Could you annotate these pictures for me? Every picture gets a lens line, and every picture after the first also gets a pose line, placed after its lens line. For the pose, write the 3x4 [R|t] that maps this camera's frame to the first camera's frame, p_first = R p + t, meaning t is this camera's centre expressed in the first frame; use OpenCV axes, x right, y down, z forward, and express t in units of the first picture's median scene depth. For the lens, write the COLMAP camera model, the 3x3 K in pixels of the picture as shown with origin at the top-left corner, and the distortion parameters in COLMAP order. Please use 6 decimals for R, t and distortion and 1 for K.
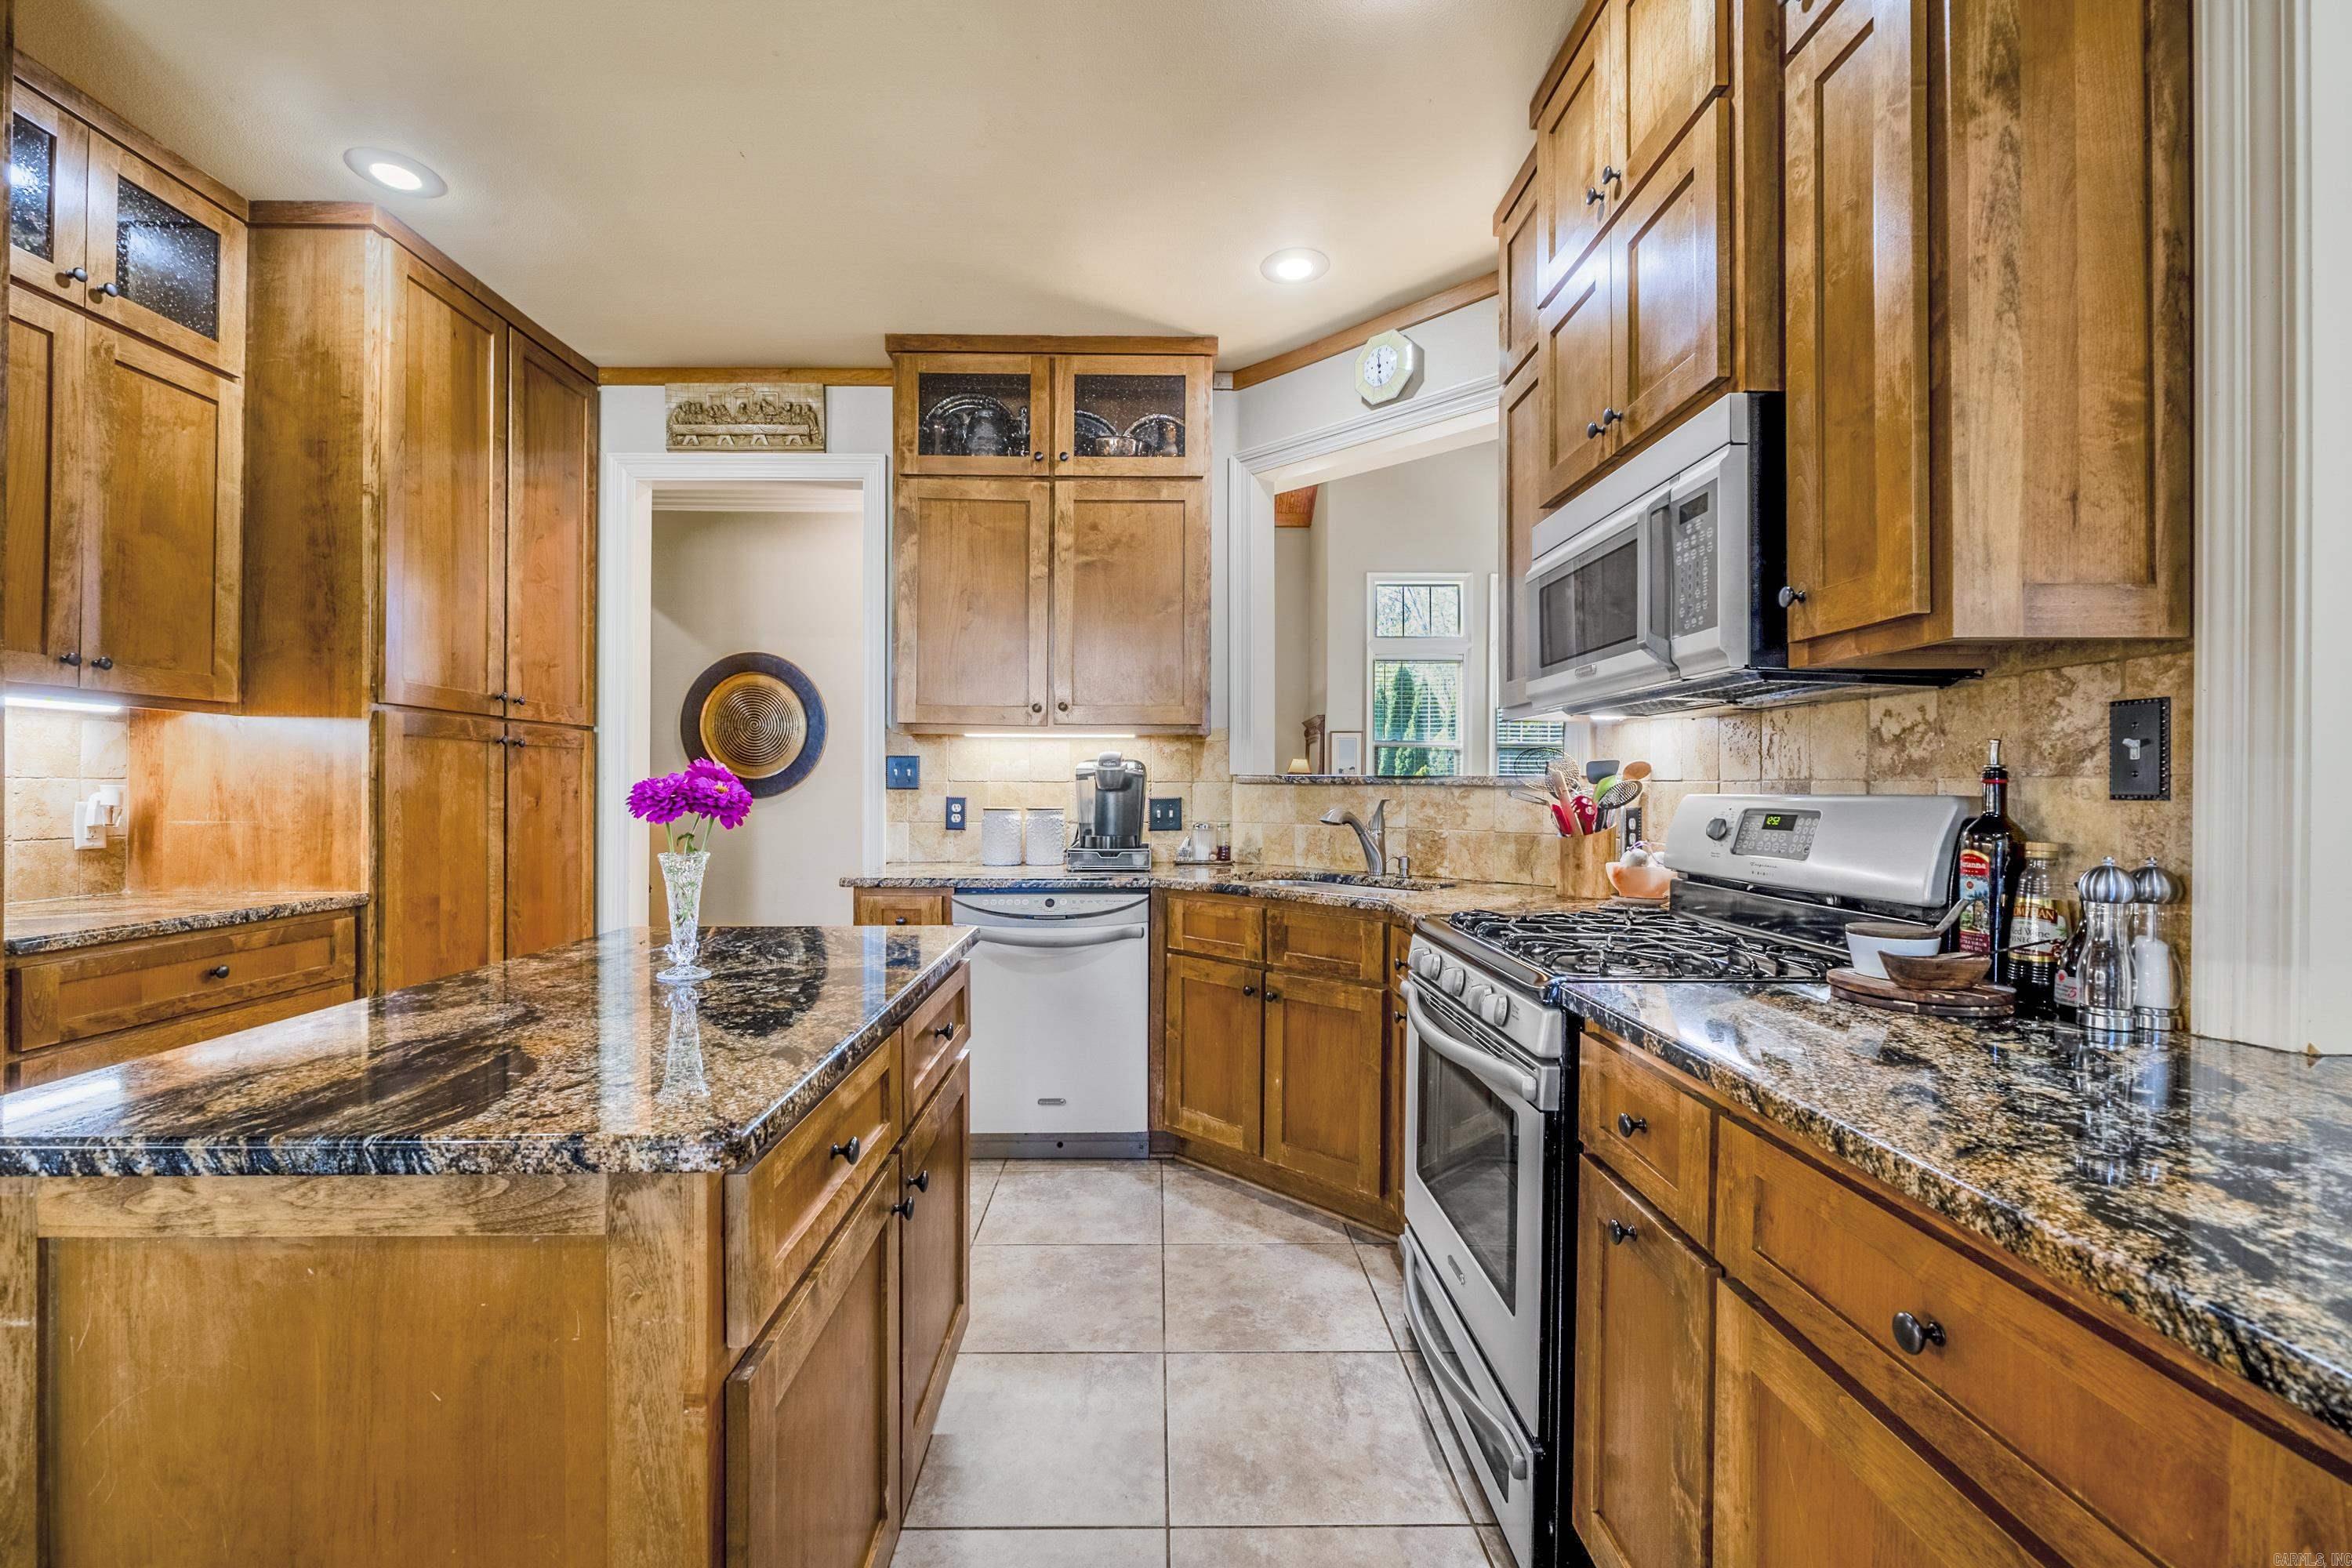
lens RADIAL K [[997.2, 0, 1163.2], [0, 997.2, 787.9], [0, 0, 1]] dist [-0.008720, 0.000749]
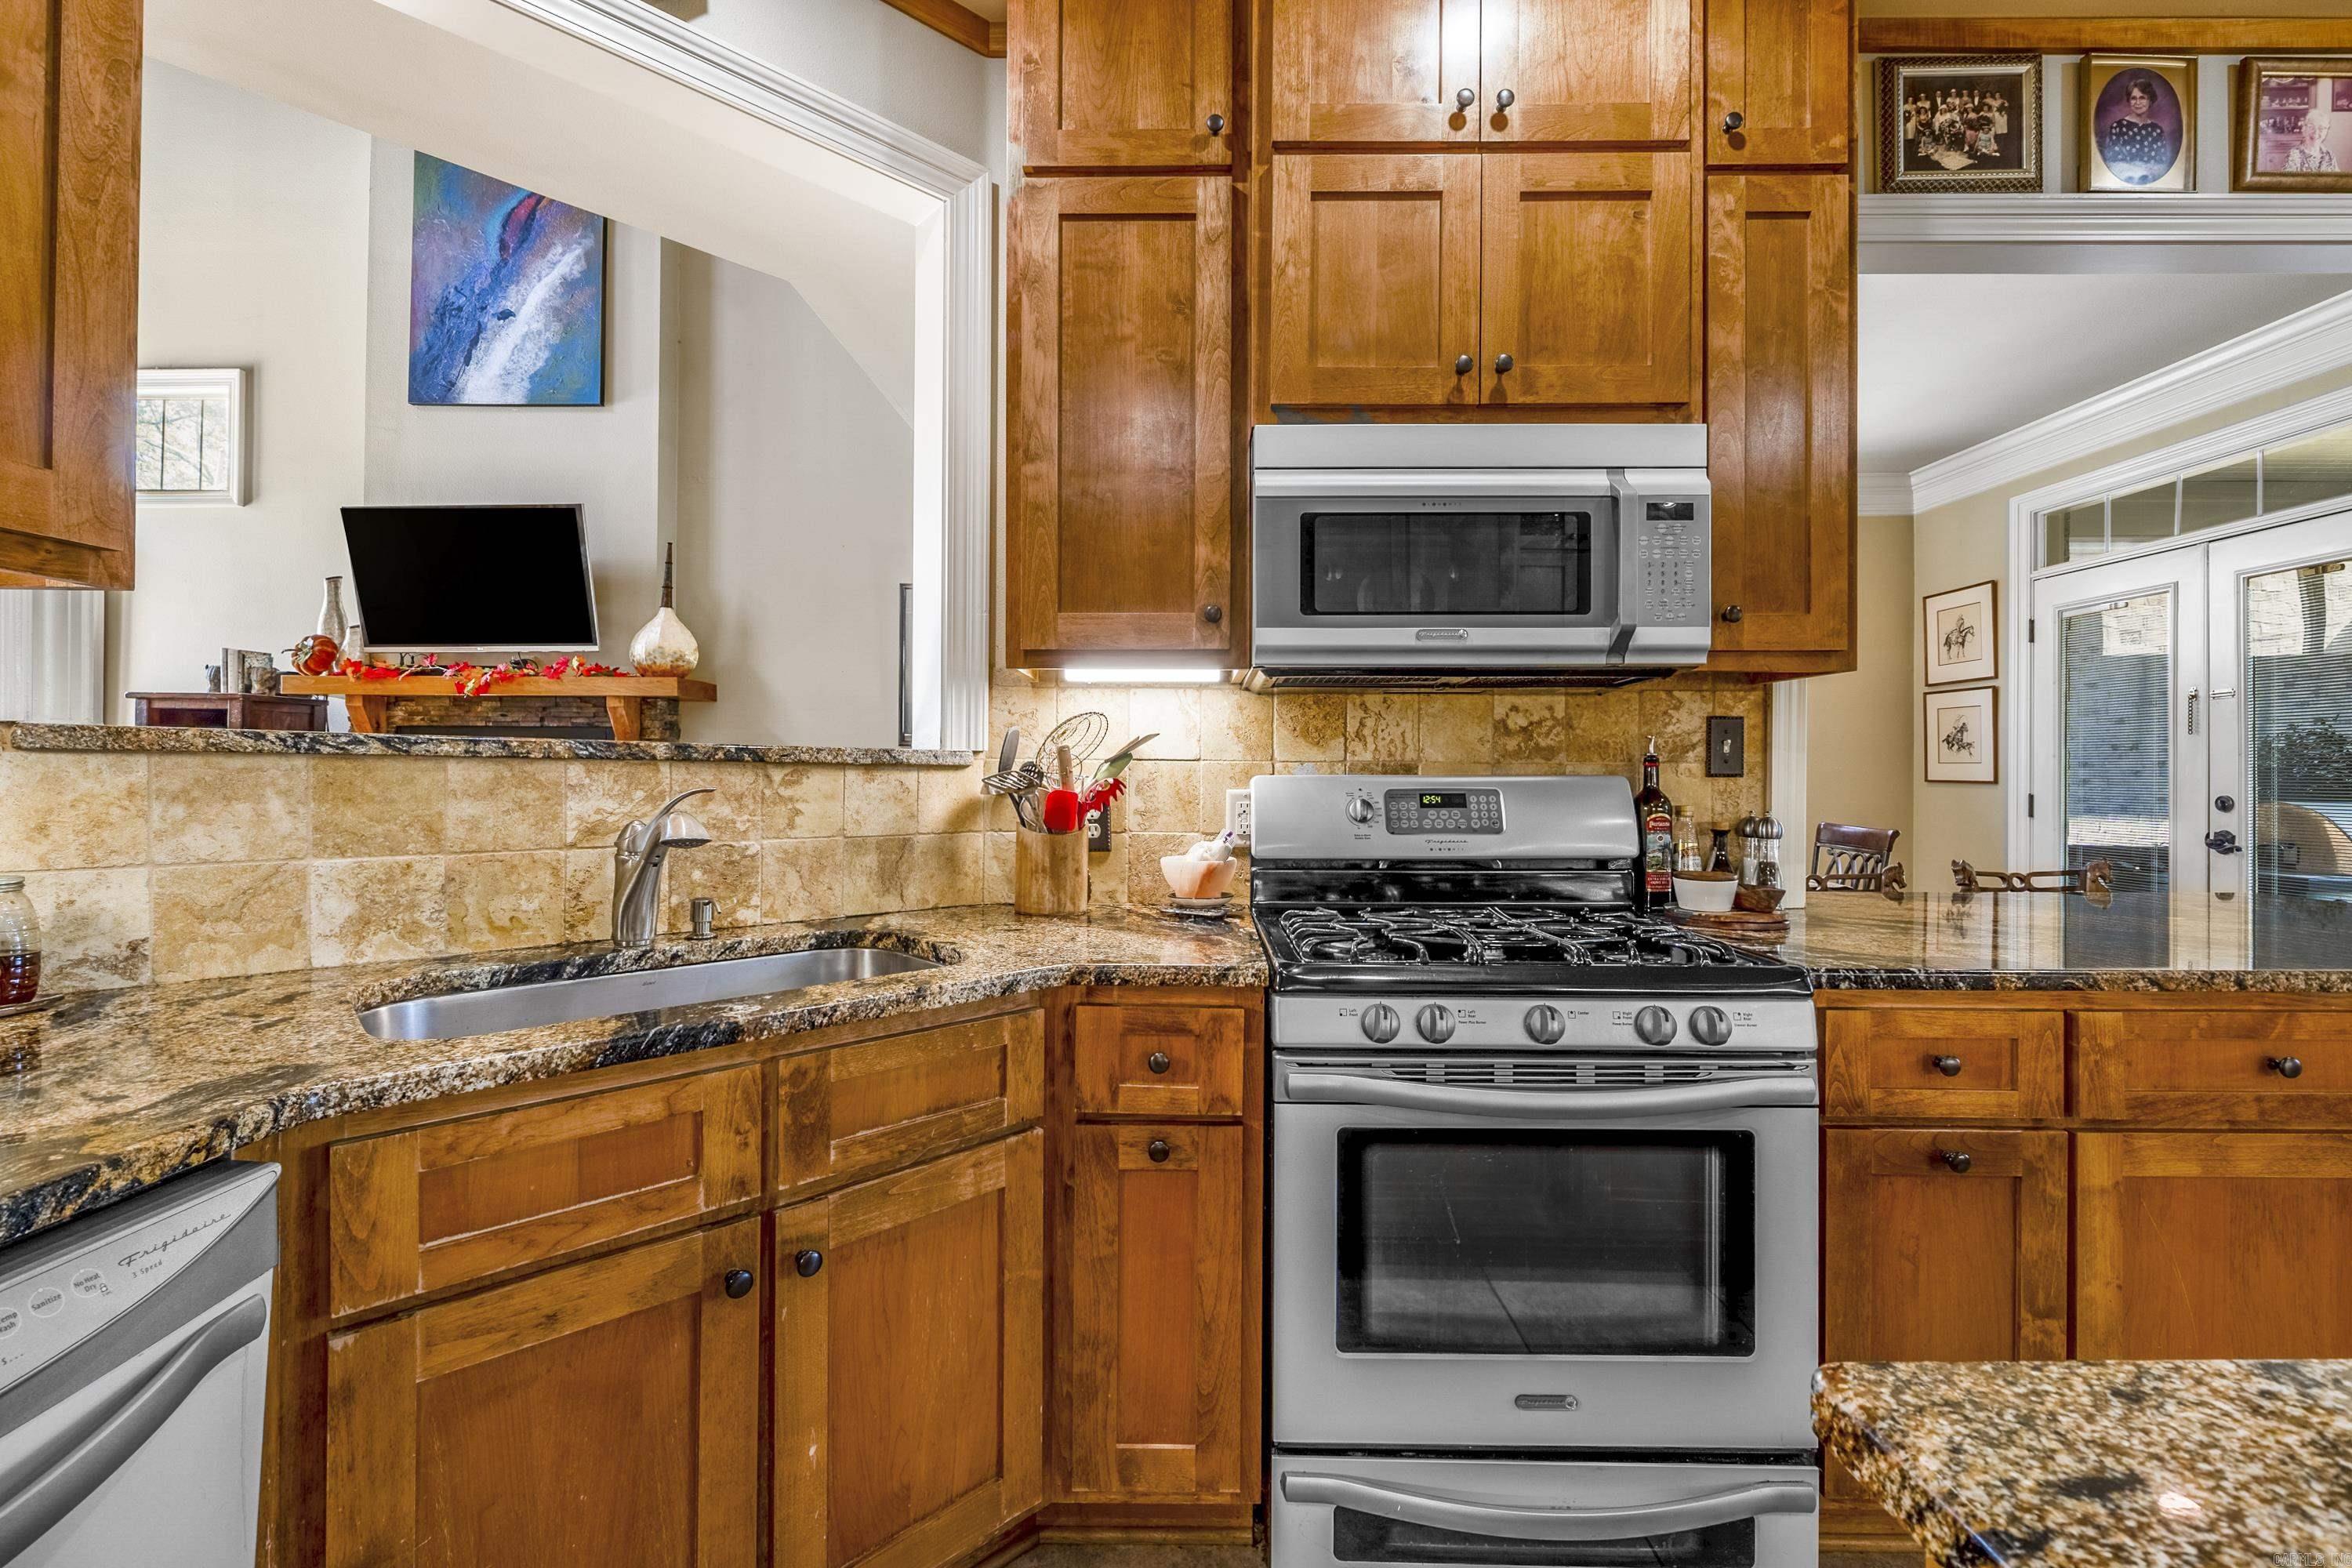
lens RADIAL K [[997.2, 0, 1177.6], [0, 997.2, 771.0], [0, 0, 1]] dist [-0.008720, 0.000749]
pose [[0.018306, -0.003766, 0.999825, -0.378976], [-0.003457, 0.999987, 0.003830, -0.000740], [-0.999826, -0.003527, 0.018293, 1.026682]]
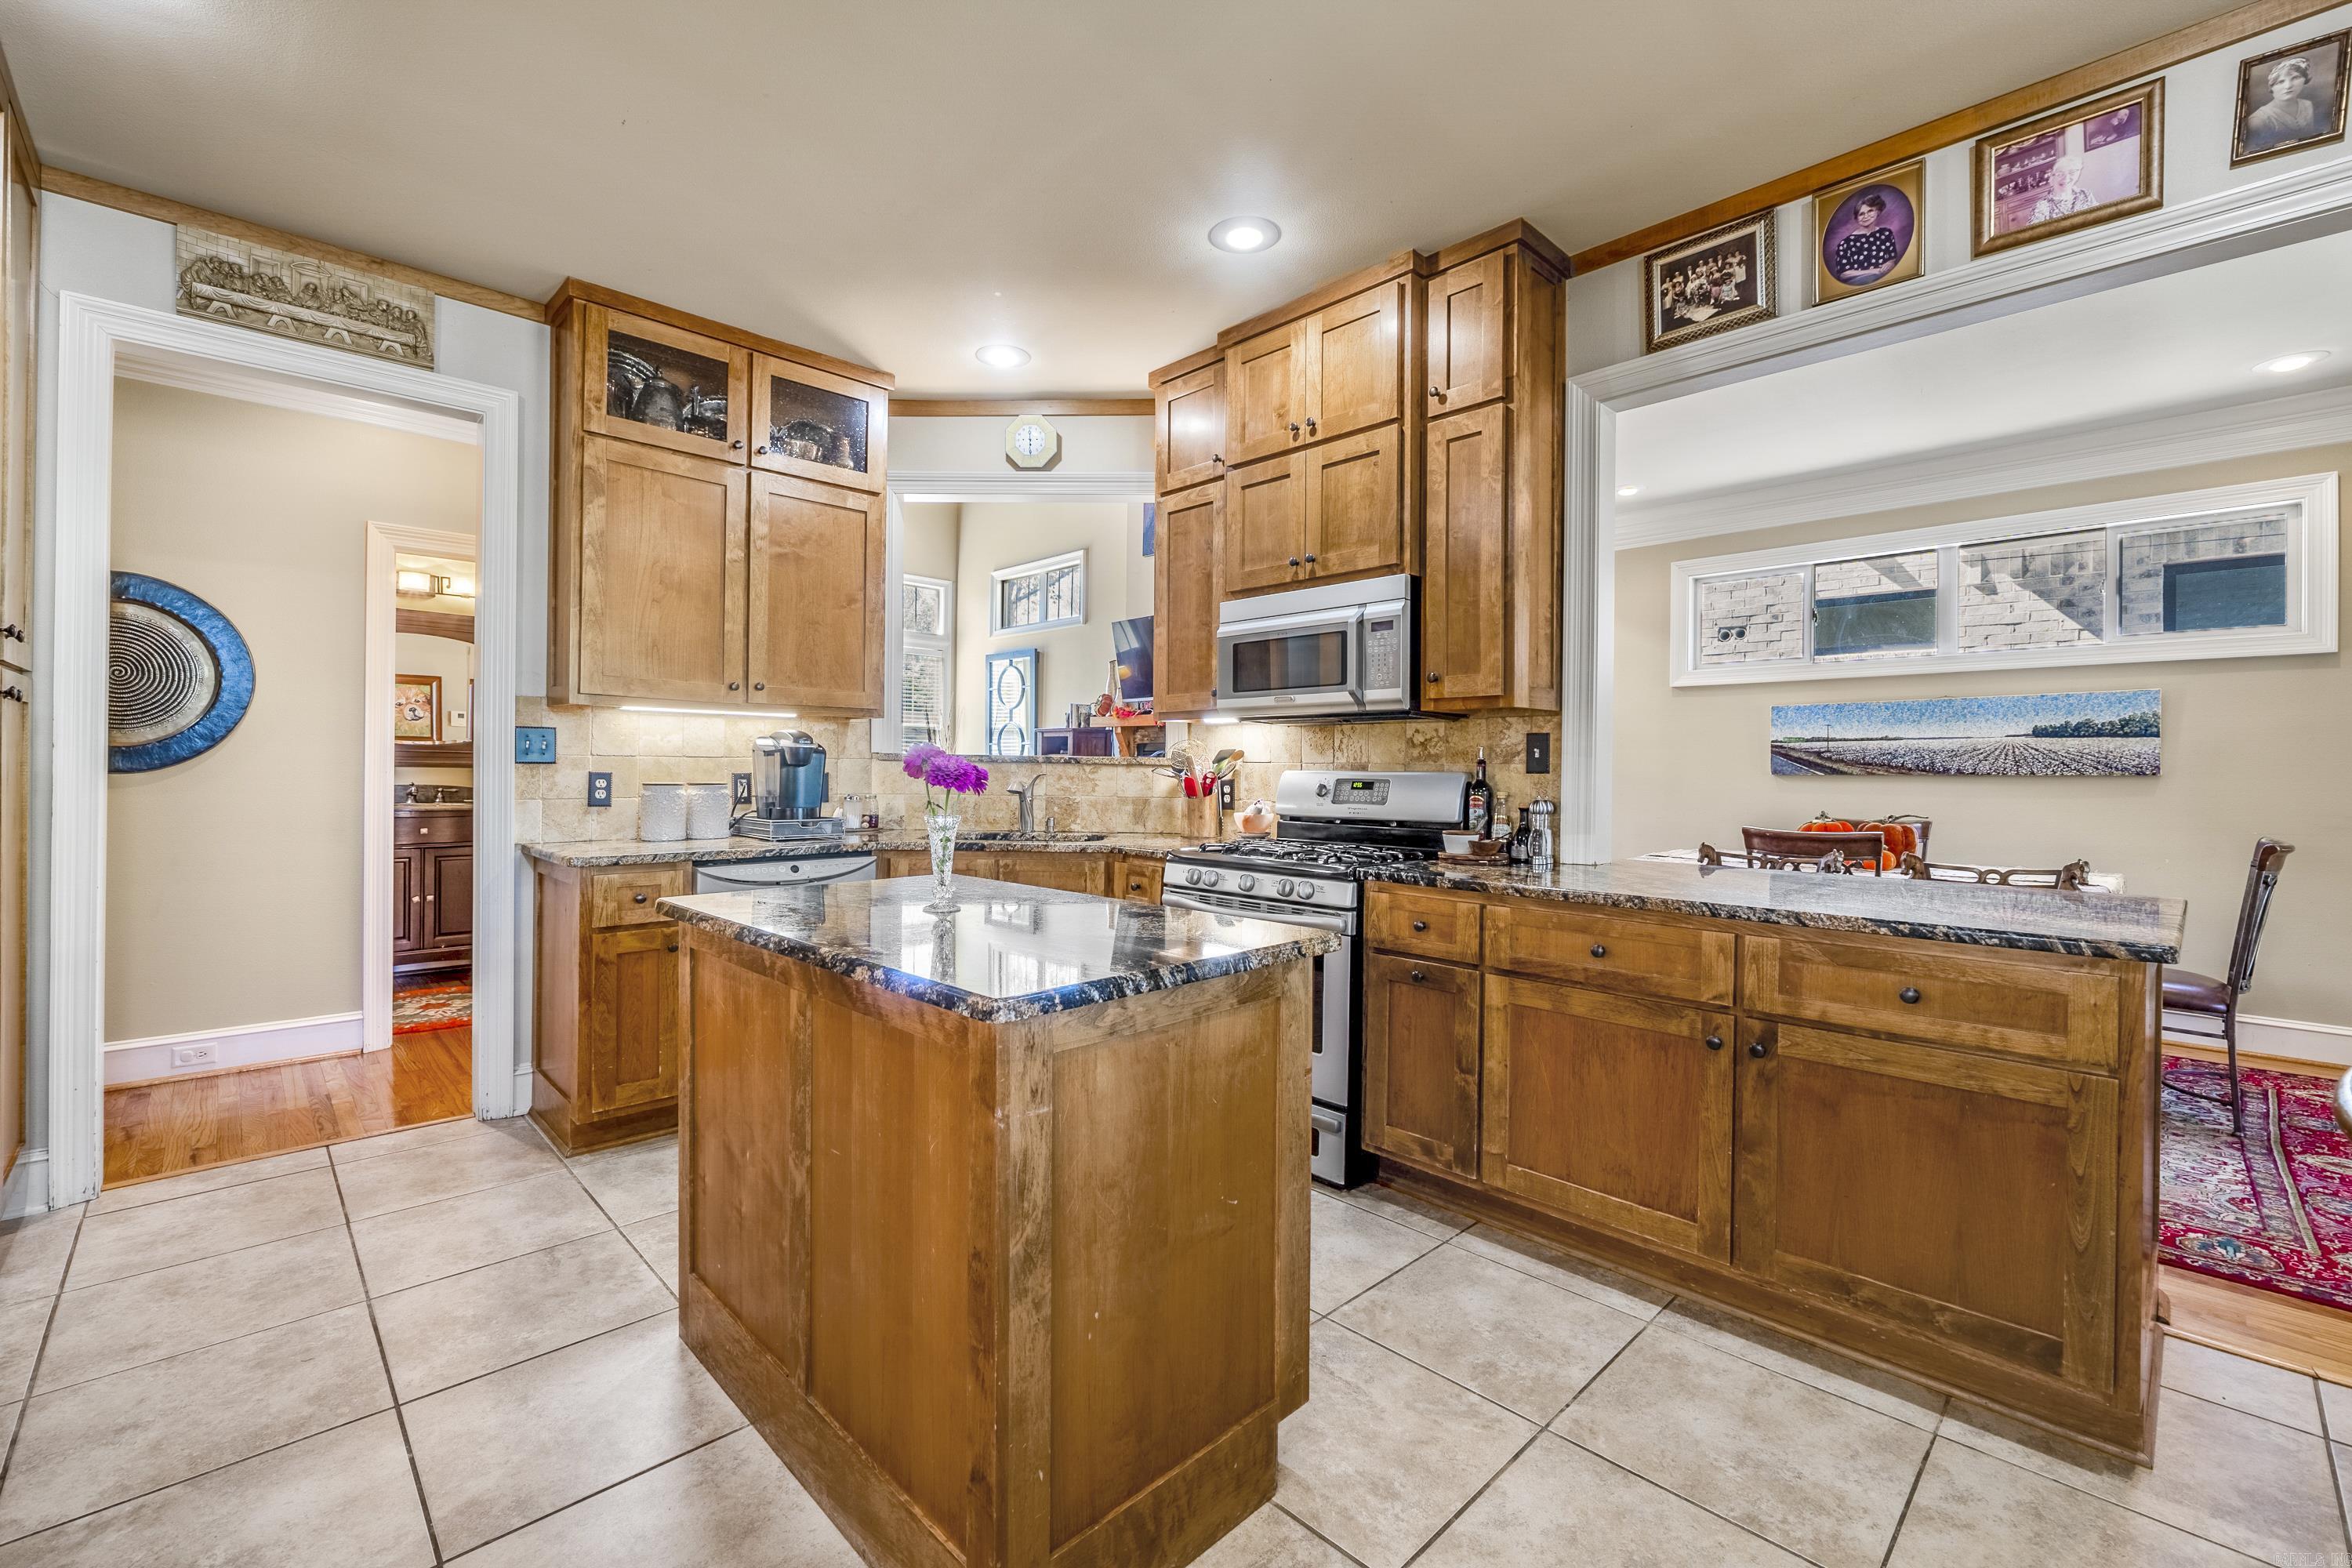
lens RADIAL K [[997.2, 0, 1169.3], [0, 997.2, 772.0], [0, 0, 1]] dist [-0.008720, 0.000749]
pose [[0.728183, -0.000199, 0.685383, -0.764695], [-0.006281, 0.999956, 0.006963, -0.001886], [-0.685354, -0.009375, 0.728150, -0.102786]]
